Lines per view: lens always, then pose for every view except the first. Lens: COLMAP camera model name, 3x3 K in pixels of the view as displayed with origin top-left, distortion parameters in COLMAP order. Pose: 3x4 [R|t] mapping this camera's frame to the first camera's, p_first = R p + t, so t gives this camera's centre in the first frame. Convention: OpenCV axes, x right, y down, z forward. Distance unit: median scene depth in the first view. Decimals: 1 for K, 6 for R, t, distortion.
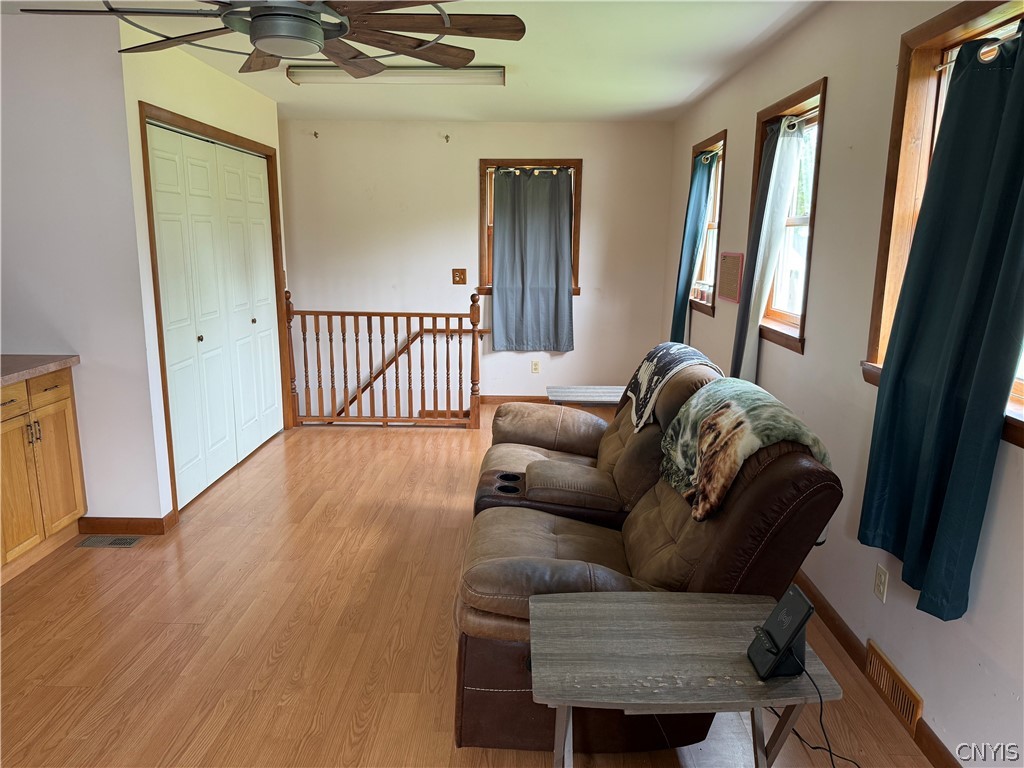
lens RADIAL K [[711.0, 0, 512.0], [0, 711.0, 384.0], [0, 0, 1]] dist [0.030104, -0.053475]
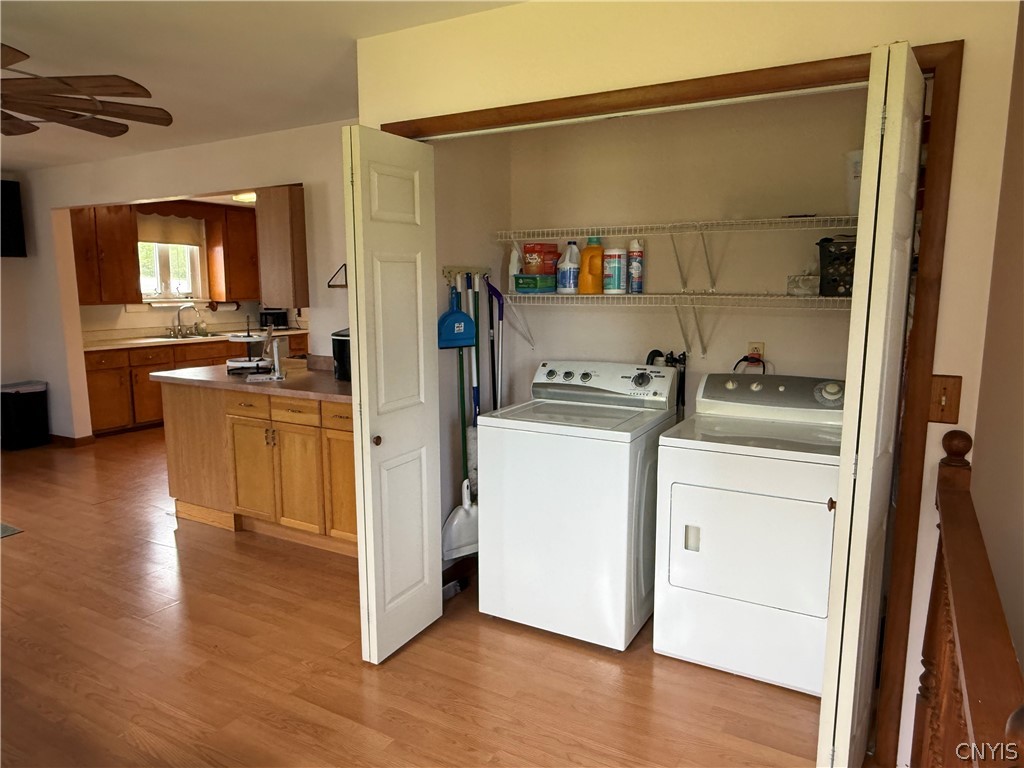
lens RADIAL K [[699.0, 0, 512.0], [0, 699.0, 384.0], [0, 0, 1]] dist [-0.003826, -0.000412]
pose [[-0.489850, 0.123394, -0.863030, 0.151745], [-0.176104, 0.955521, 0.236574, -0.307286], [0.853835, 0.267869, -0.446332, 1.490126]]
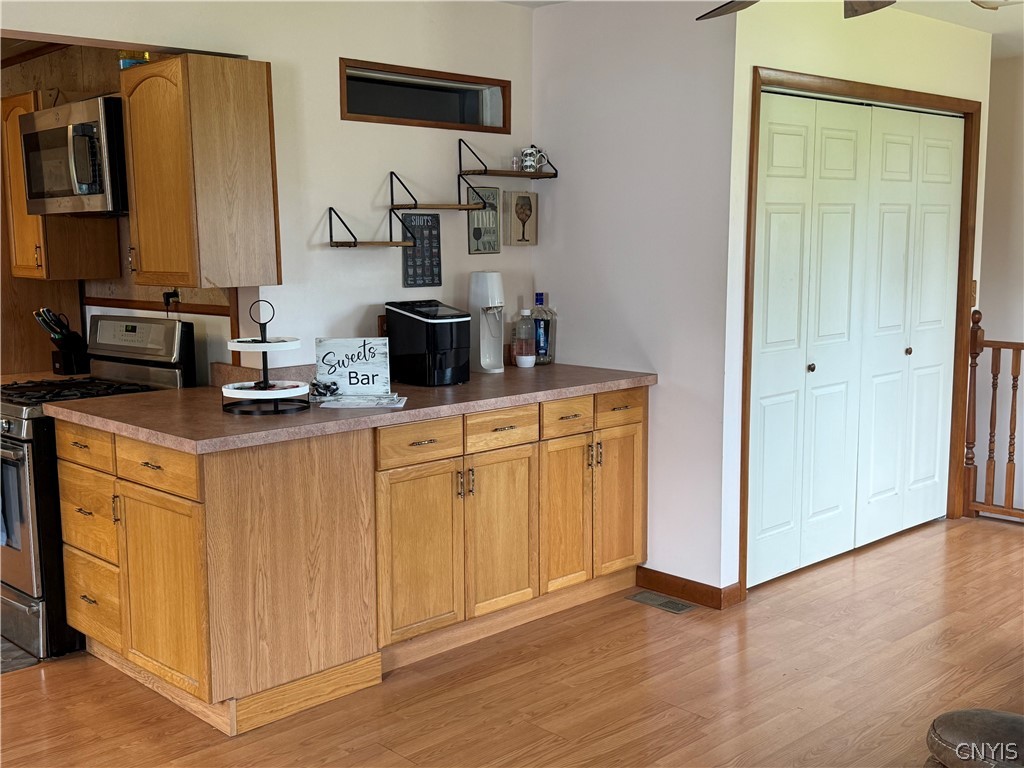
lens RADIAL K [[1107.0, 0, 512.0], [0, 1107.0, 384.0], [0, 0, 1]] dist [0.024617, -0.026053]
pose [[0.692508, 0.083193, -0.716597, 0.206943], [-0.130585, 0.991375, -0.011101, 0.008364], [0.709493, 0.101264, 0.697399, -0.036637]]
